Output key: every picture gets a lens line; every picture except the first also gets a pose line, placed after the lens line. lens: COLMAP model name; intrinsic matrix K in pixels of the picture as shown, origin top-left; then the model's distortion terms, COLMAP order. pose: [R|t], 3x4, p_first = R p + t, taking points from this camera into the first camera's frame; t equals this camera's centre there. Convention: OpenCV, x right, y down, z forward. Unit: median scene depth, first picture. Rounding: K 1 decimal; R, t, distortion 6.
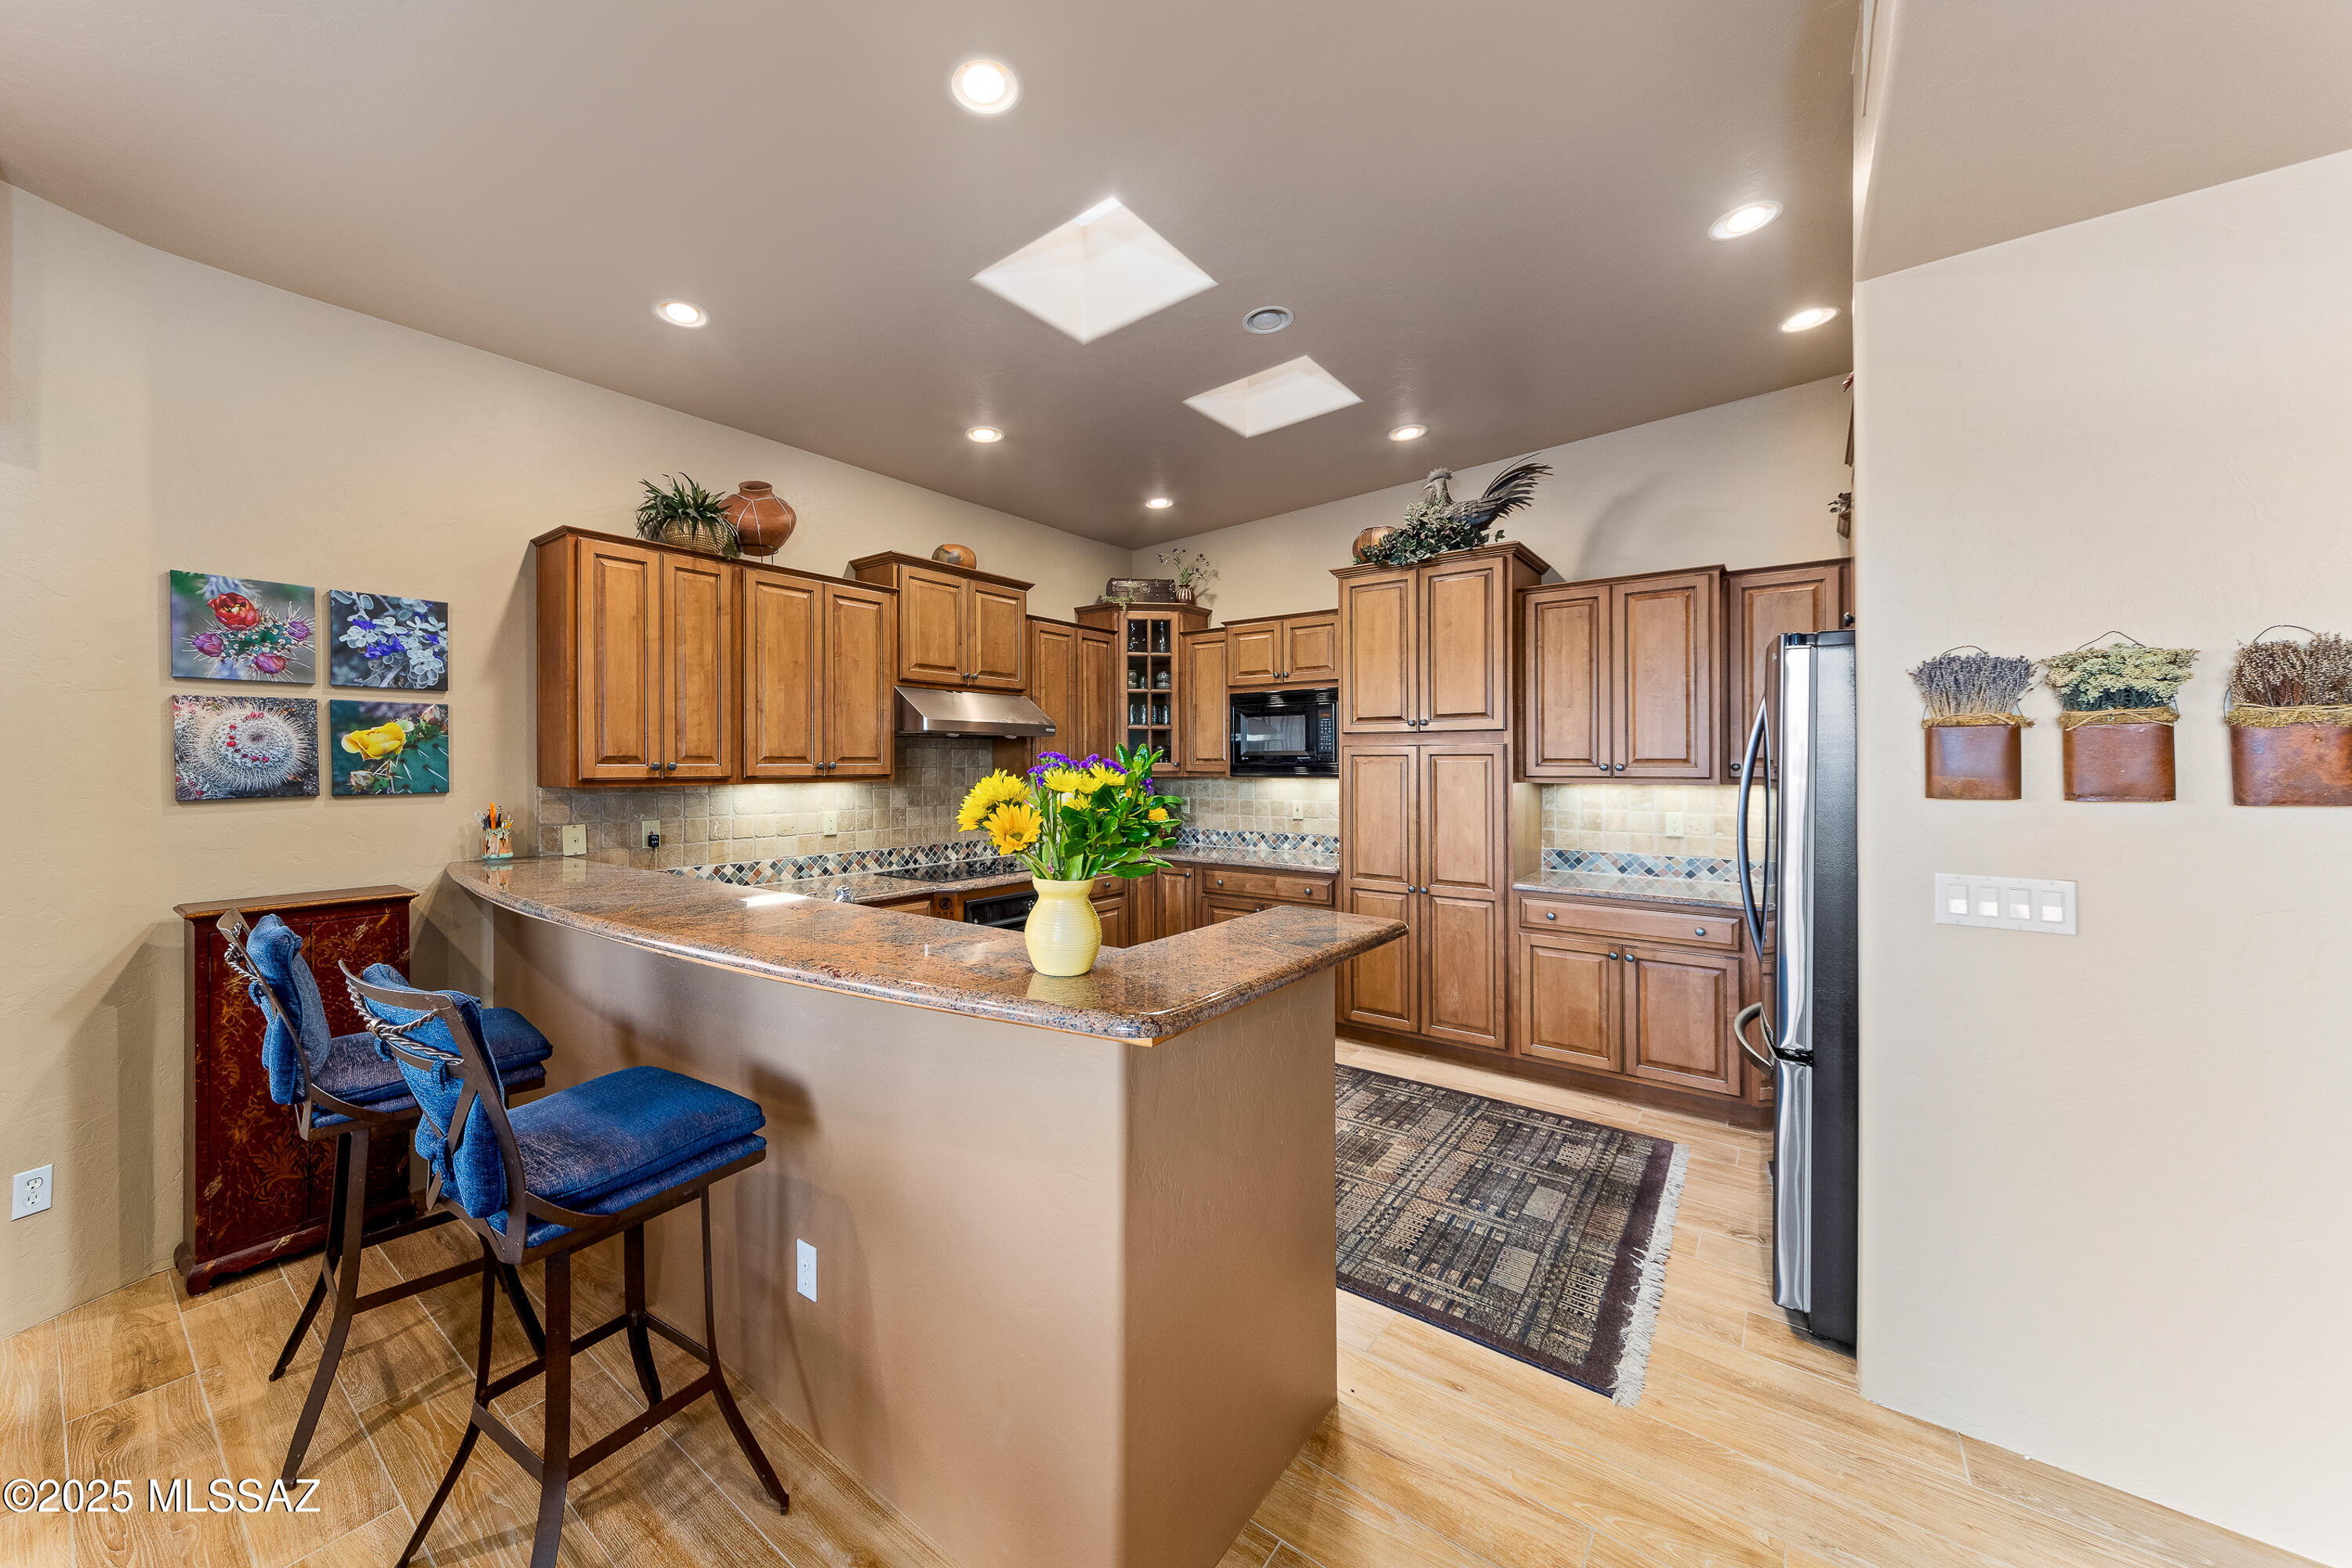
lens RADIAL K [[861.7, 0, 1097.9], [0, 861.7, 763.3], [0, 0, 1]] dist [0.008587, 0.000032]
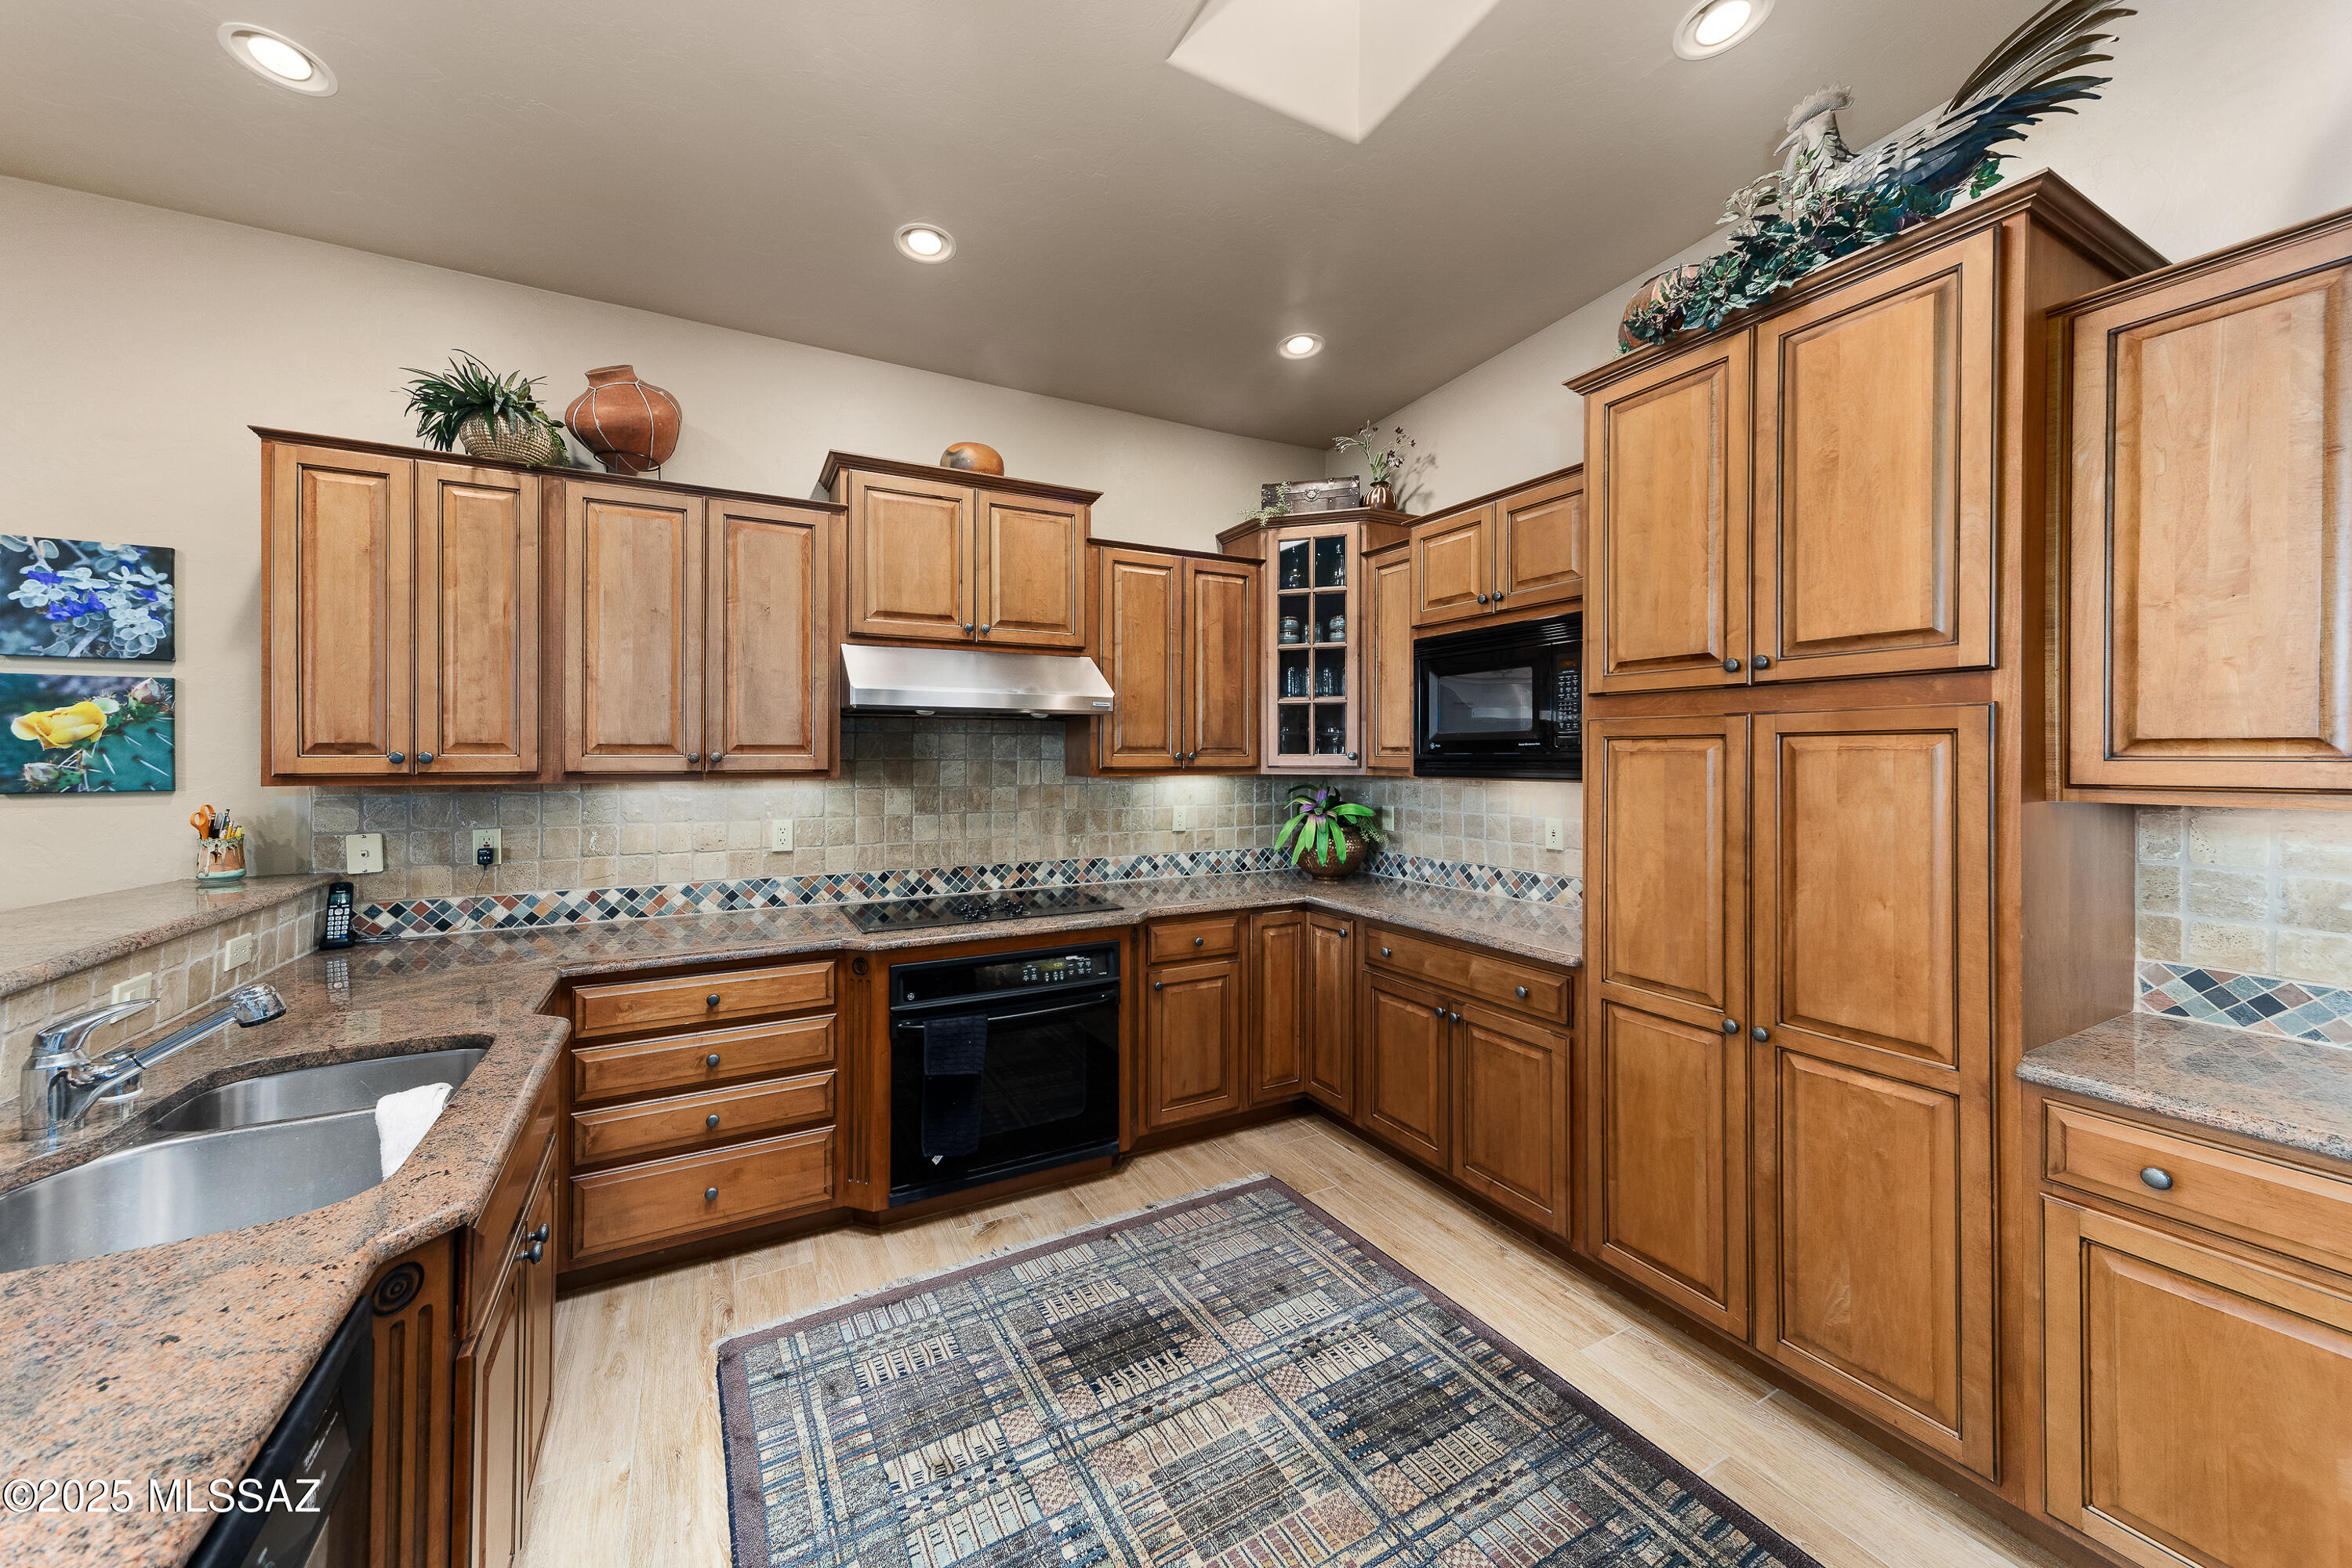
lens RADIAL K [[837.4, 0, 1132.7], [0, 837.4, 761.3], [0, 0, 1]] dist [0.009532, -0.000031]
pose [[0.915888, 0.002318, -0.401427, 0.299408], [-0.000093, 0.999985, 0.005562, 0.002430], [0.401434, -0.005057, 0.915874, 0.549671]]
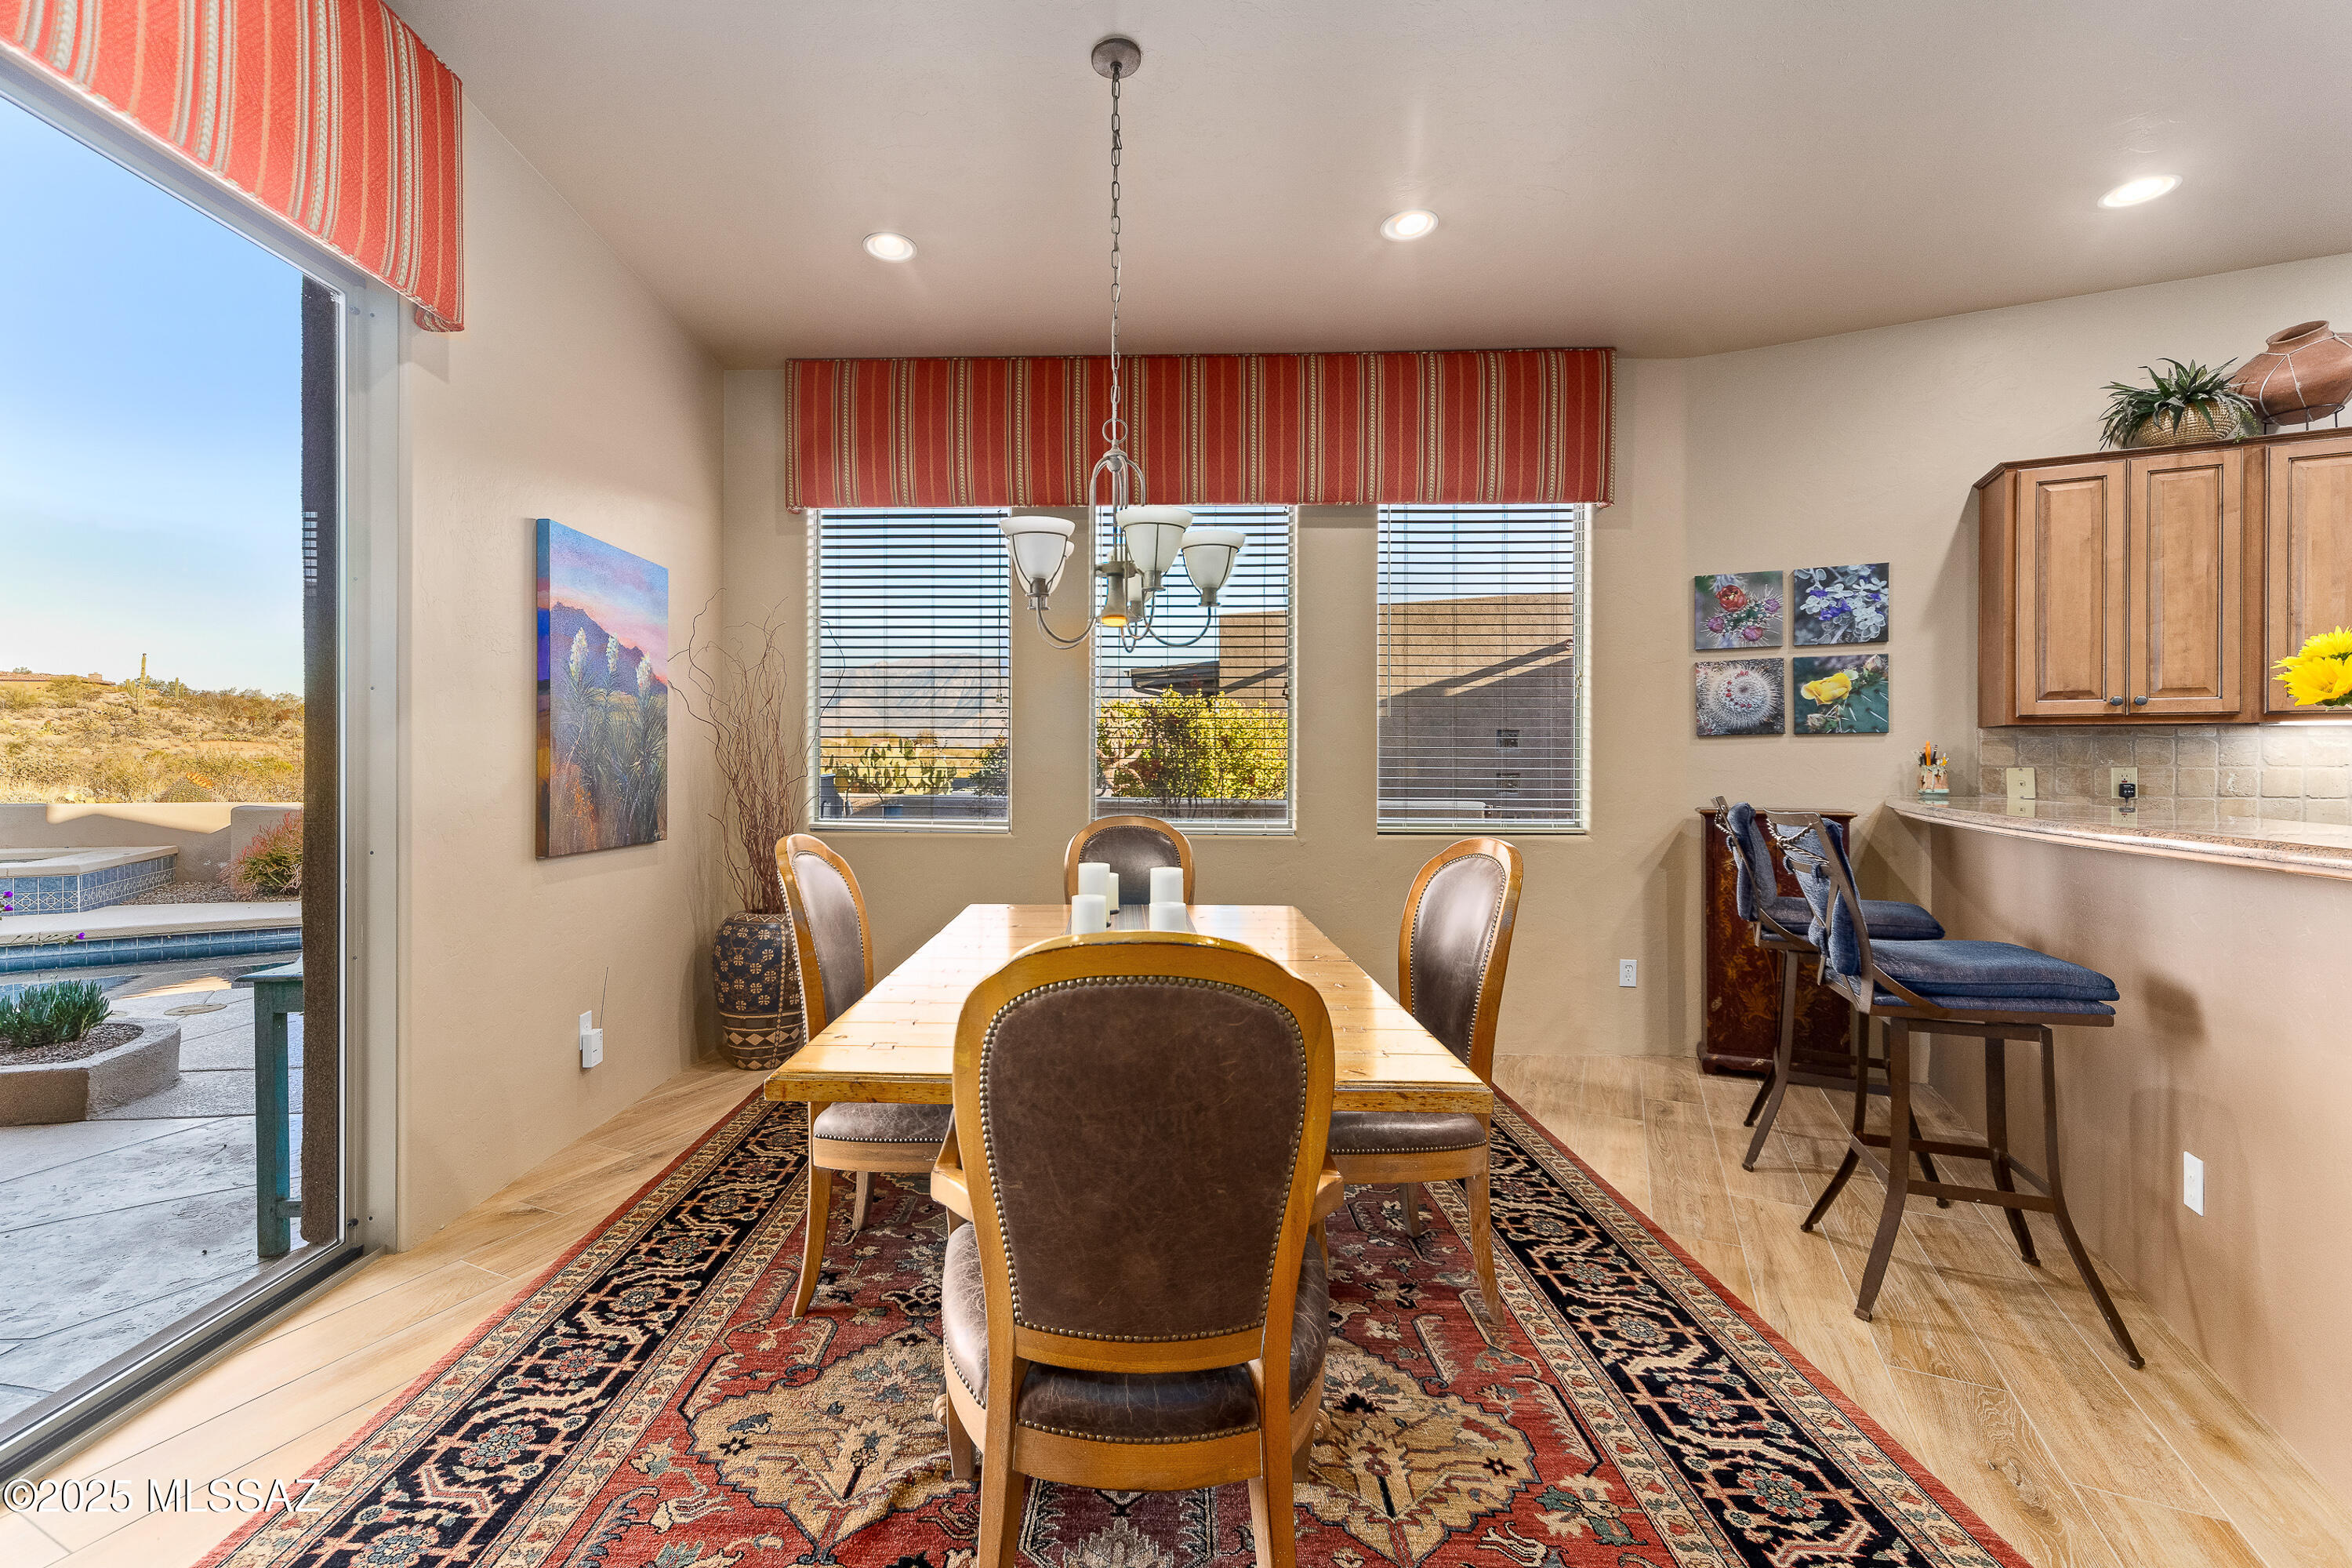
lens RADIAL K [[1023.5, 0, 1097.4], [0, 1023.5, 766.3], [0, 0, 1]] dist [0.000782, 0.000336]
pose [[0.210883, 0.006092, -0.977492, 0.276990], [-0.000552, 0.999981, 0.006113, 0.059345], [0.977511, -0.000749, 0.210883, -0.233846]]
